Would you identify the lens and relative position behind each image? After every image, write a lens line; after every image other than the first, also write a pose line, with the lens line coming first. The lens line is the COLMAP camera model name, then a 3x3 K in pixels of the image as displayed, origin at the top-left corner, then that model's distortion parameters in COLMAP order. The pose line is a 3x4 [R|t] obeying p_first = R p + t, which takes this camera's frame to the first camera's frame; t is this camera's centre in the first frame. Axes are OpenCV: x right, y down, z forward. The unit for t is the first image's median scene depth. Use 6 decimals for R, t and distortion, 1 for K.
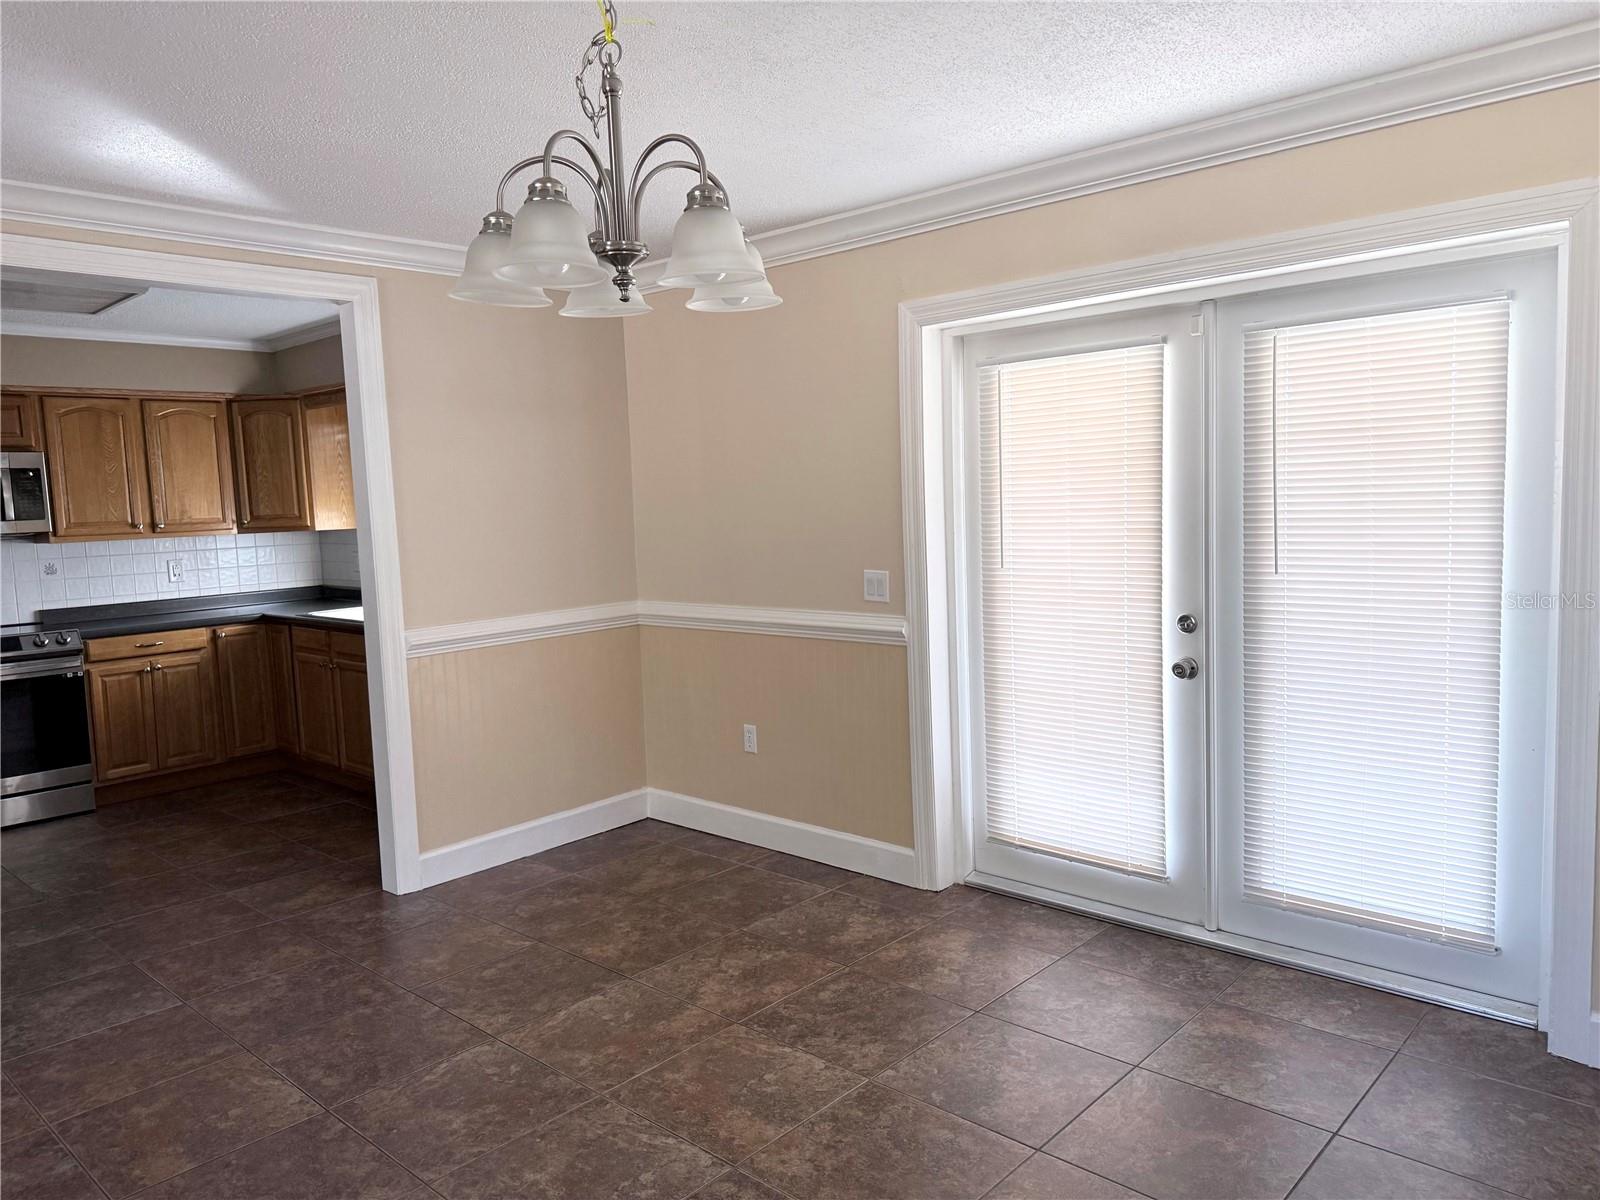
lens RADIAL K [[1121.3, 0, 785.4], [0, 1121.3, 596.5], [0, 0, 1]] dist [0.059921, -0.073107]
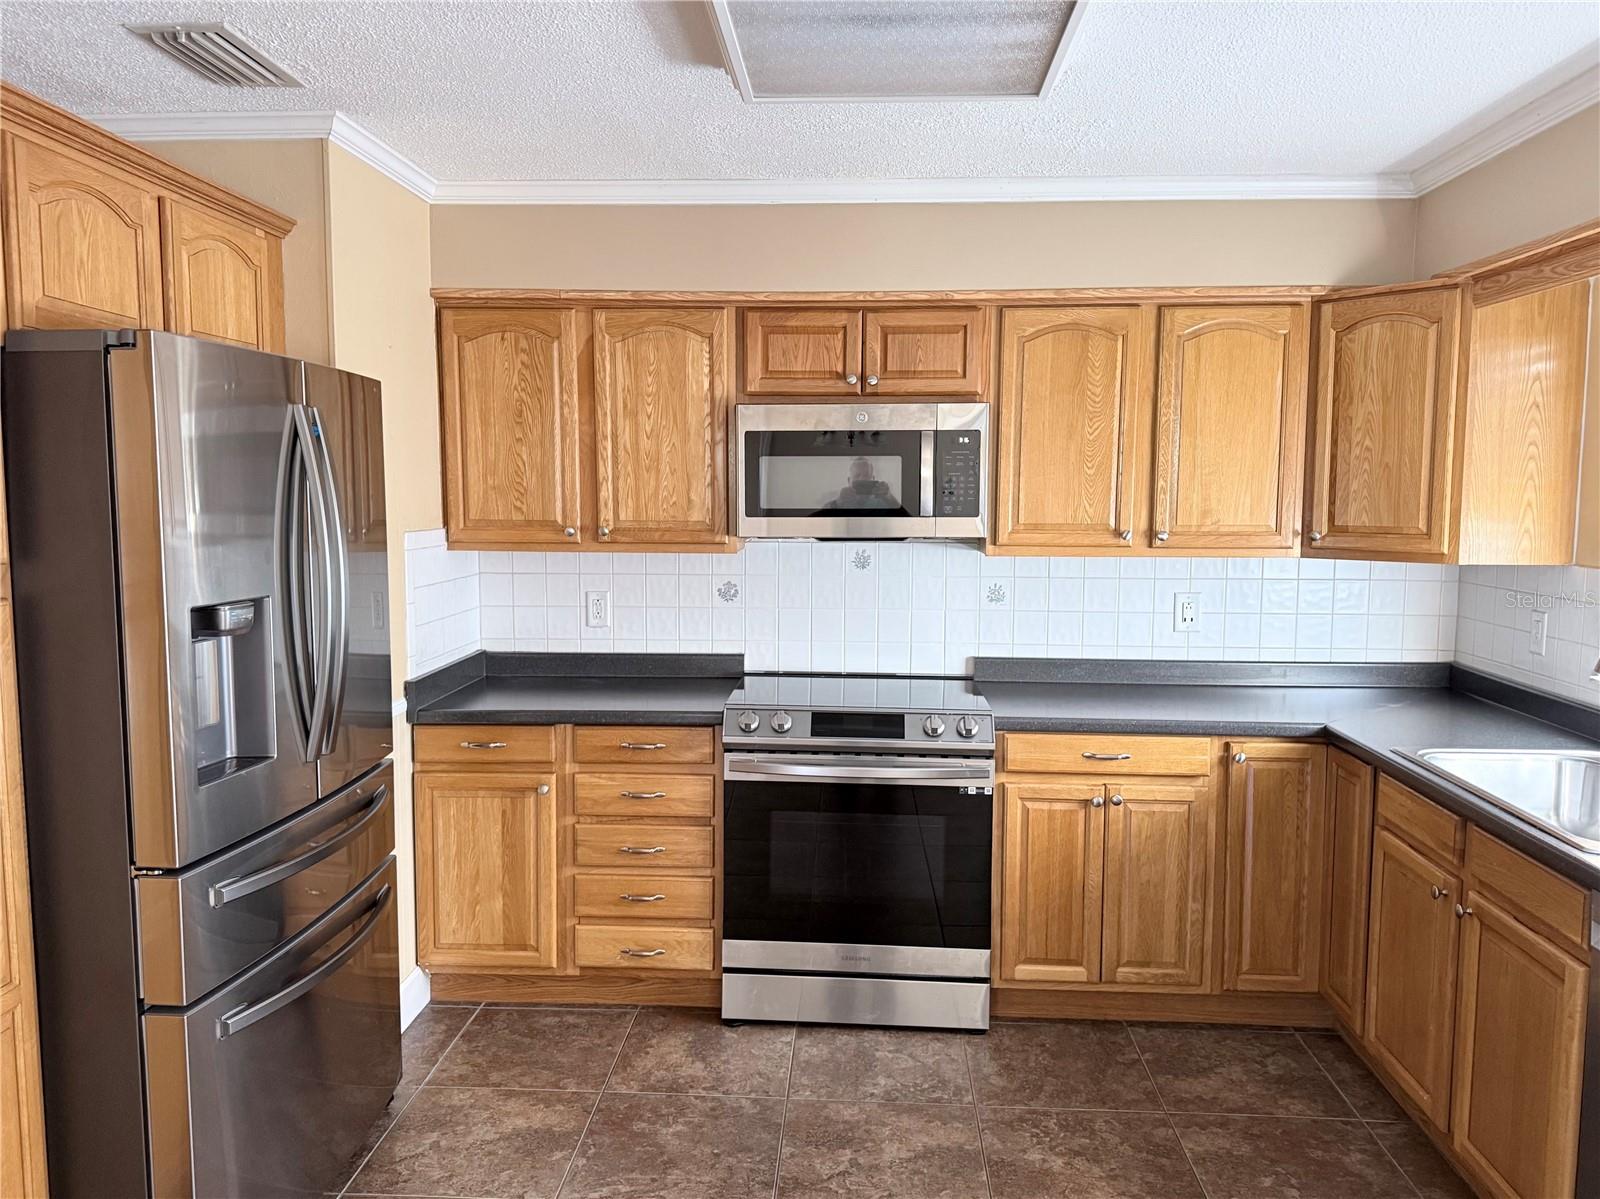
lens RADIAL K [[1157.7, 0, 792.8], [0, 1157.7, 600.7], [0, 0, 1]] dist [0.141903, -0.255273]
pose [[0.632108, 0.113869, -0.766468, -0.269424], [-0.101193, 0.992804, 0.064040, -0.059530], [0.768245, 0.037081, 0.639081, 0.600644]]
